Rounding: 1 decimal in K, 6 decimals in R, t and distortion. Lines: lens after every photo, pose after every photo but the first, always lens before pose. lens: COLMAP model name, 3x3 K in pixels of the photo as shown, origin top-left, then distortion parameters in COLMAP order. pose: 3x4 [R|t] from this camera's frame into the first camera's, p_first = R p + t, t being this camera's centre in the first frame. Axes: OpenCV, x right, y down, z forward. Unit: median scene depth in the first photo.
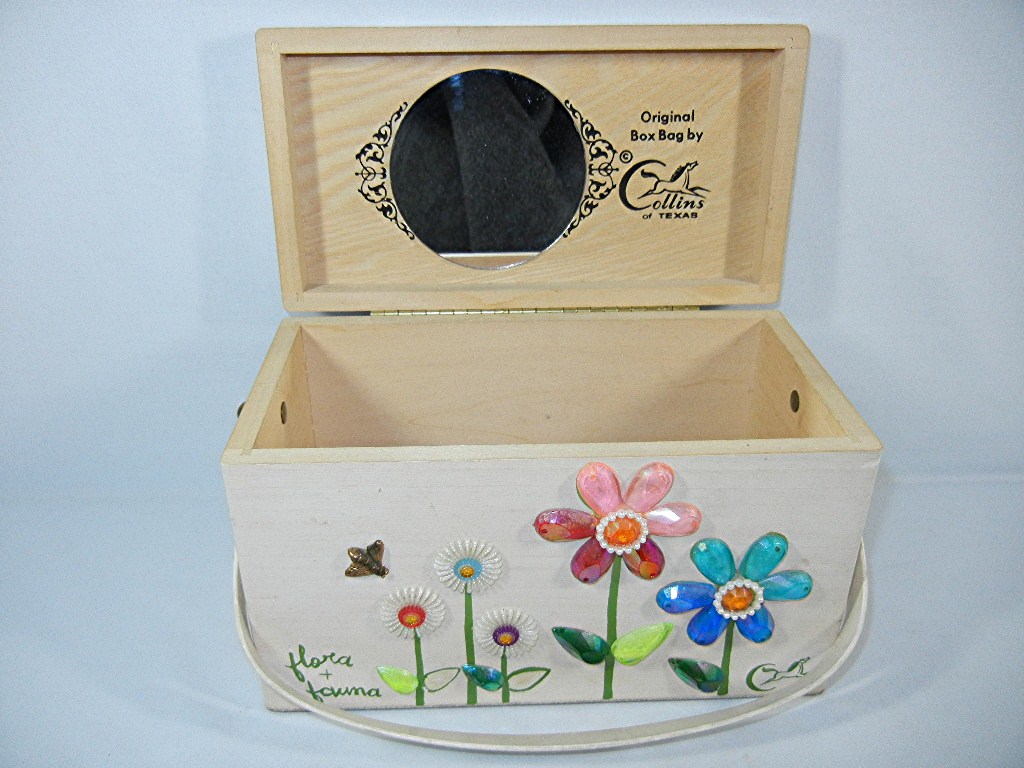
lens RADIAL K [[887.9, 0, 511.5], [0, 887.9, 381.7], [0, 0, 1]] dist [-0.006456, -0.006827]
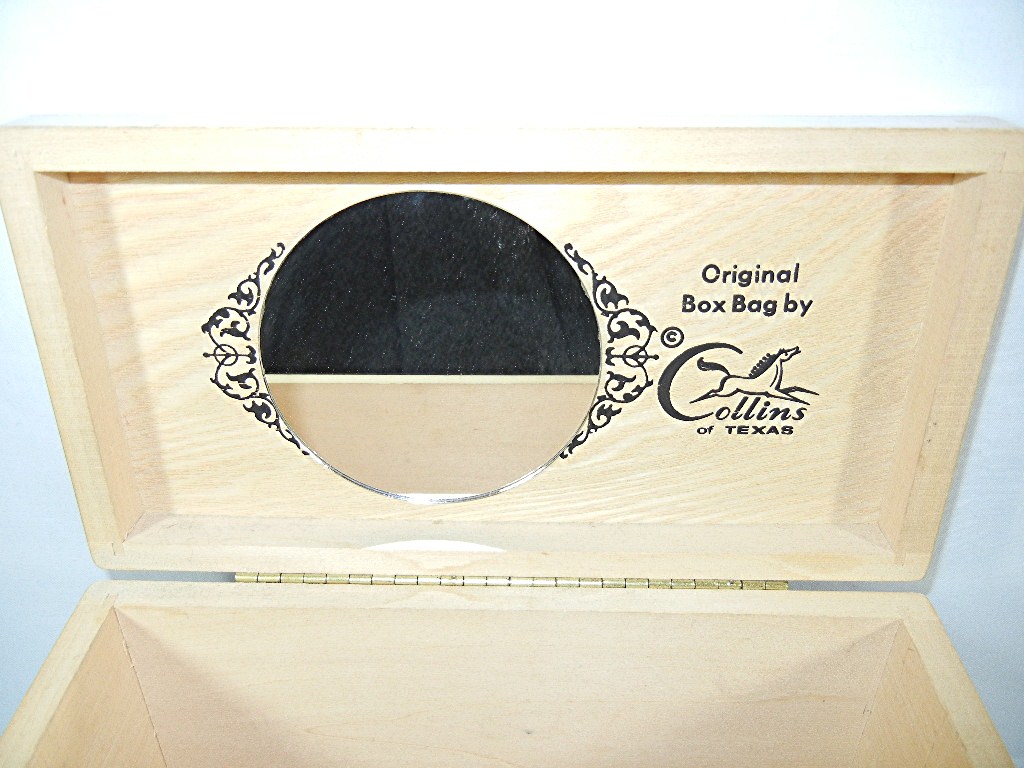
lens RADIAL K [[887.9, 0, 510.8], [0, 887.9, 378.2], [0, 0, 1]] dist [-0.006456, -0.006827]
pose [[0.997988, 0.032530, -0.054419, 0.057736], [-0.028881, 0.997365, 0.066544, -0.262327], [0.056440, -0.064839, 0.996298, 0.426945]]
